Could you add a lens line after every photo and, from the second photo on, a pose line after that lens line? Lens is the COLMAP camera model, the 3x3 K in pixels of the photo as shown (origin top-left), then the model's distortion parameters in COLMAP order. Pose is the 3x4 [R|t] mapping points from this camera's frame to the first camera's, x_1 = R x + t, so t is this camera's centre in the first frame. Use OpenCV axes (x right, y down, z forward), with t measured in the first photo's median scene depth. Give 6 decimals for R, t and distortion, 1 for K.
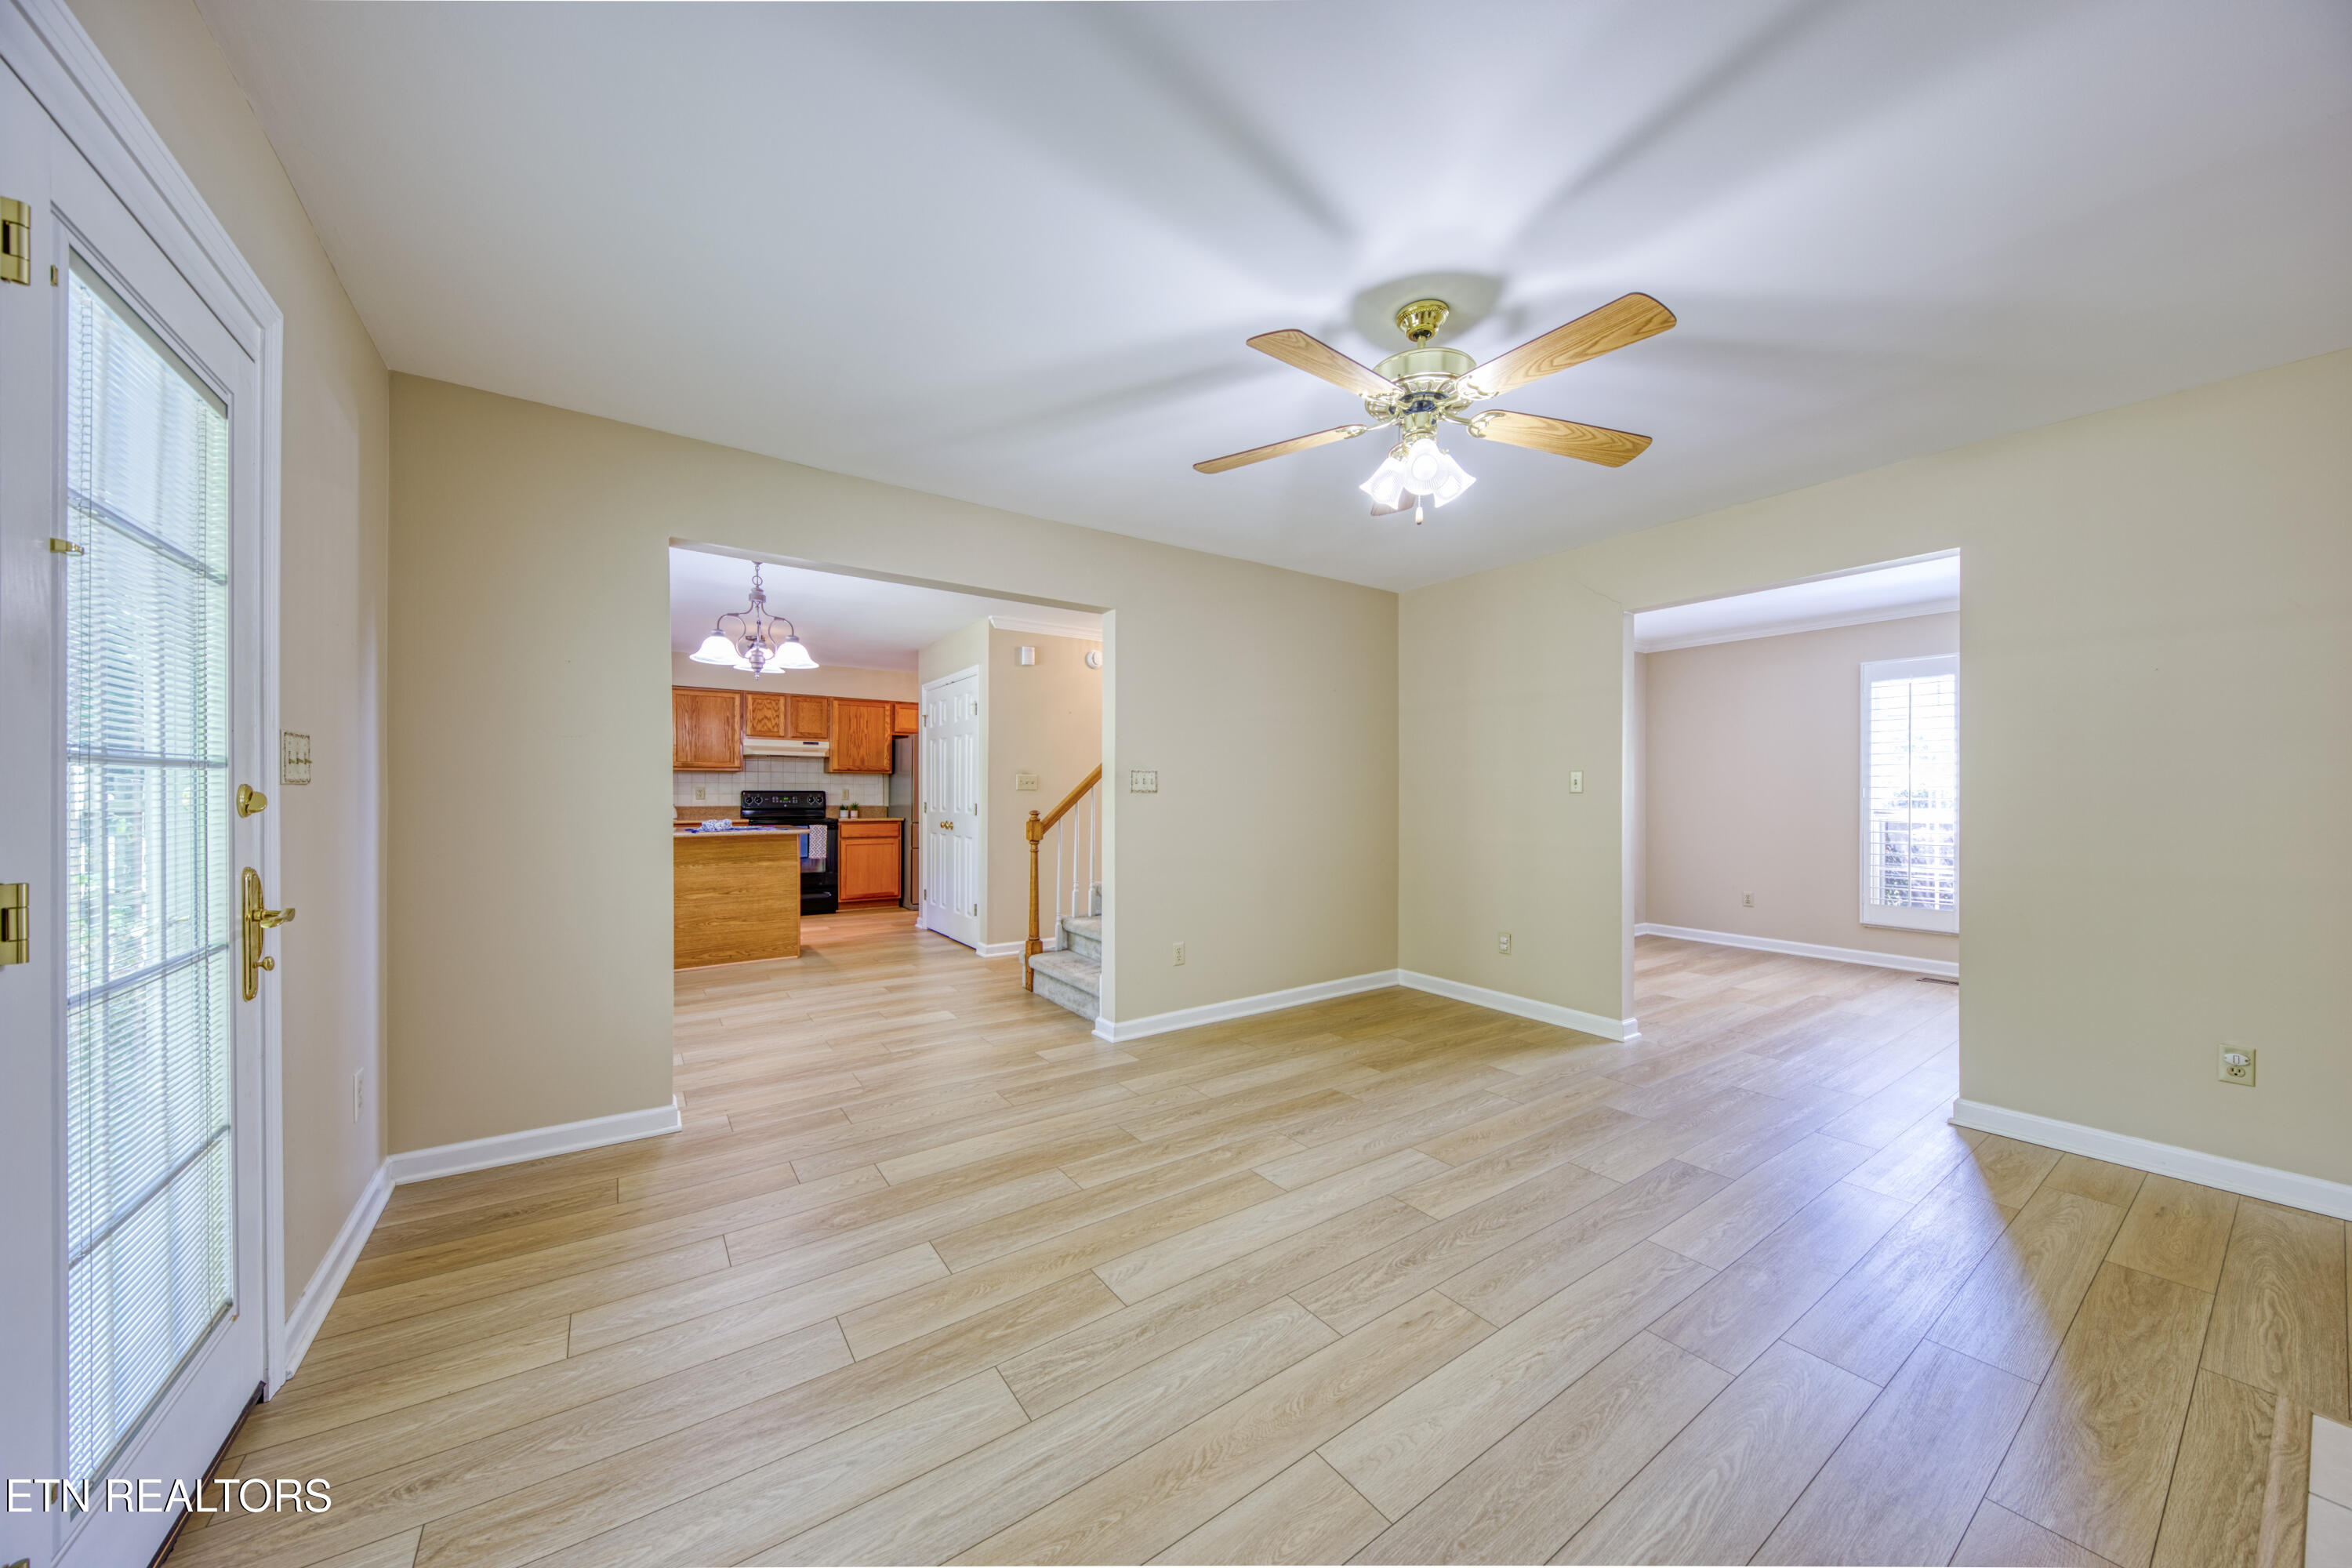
lens RADIAL K [[829.8, 0, 1175.2], [0, 829.8, 783.4], [0, 0, 1]] dist [0.006981, -0.004204]
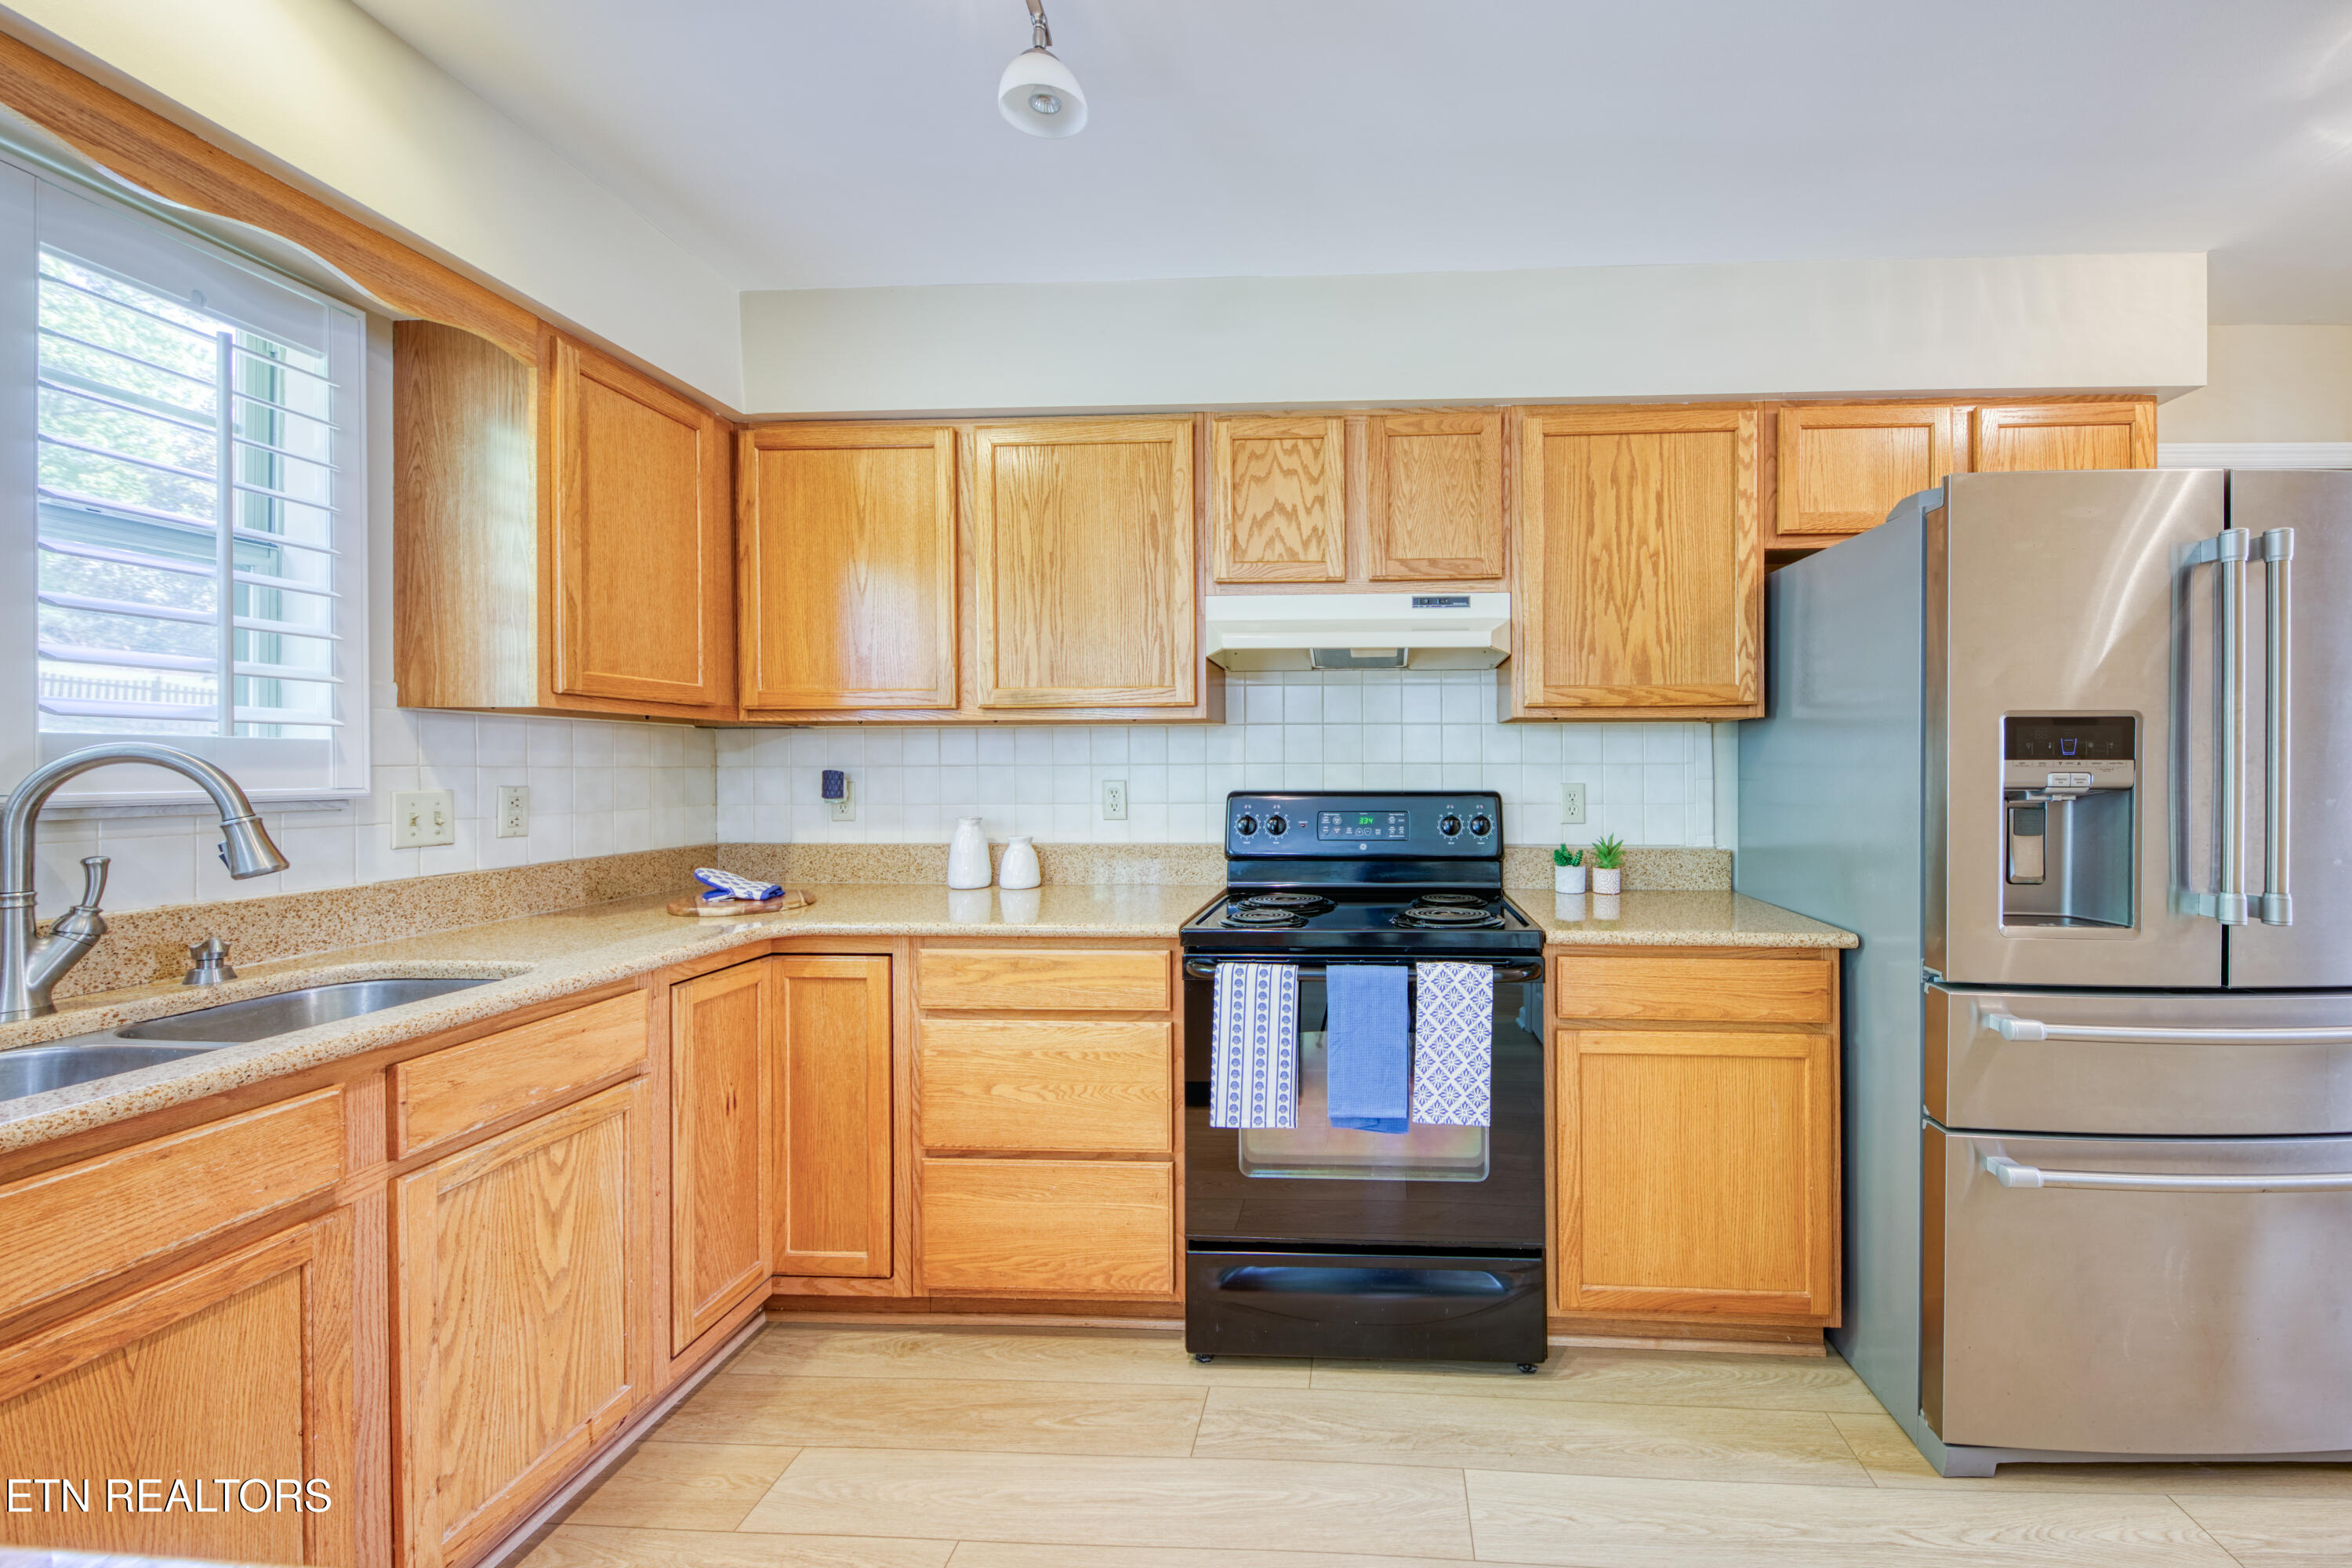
lens RADIAL K [[829.8, 0, 1354.4], [0, 829.8, 760.0], [0, 0, 1]] dist [0.006981, -0.004204]
pose [[0.815736, -0.002316, -0.578420, -0.329775], [0.004173, 0.999990, 0.001882, -0.001626], [0.578409, -0.003949, 0.815737, 0.816925]]
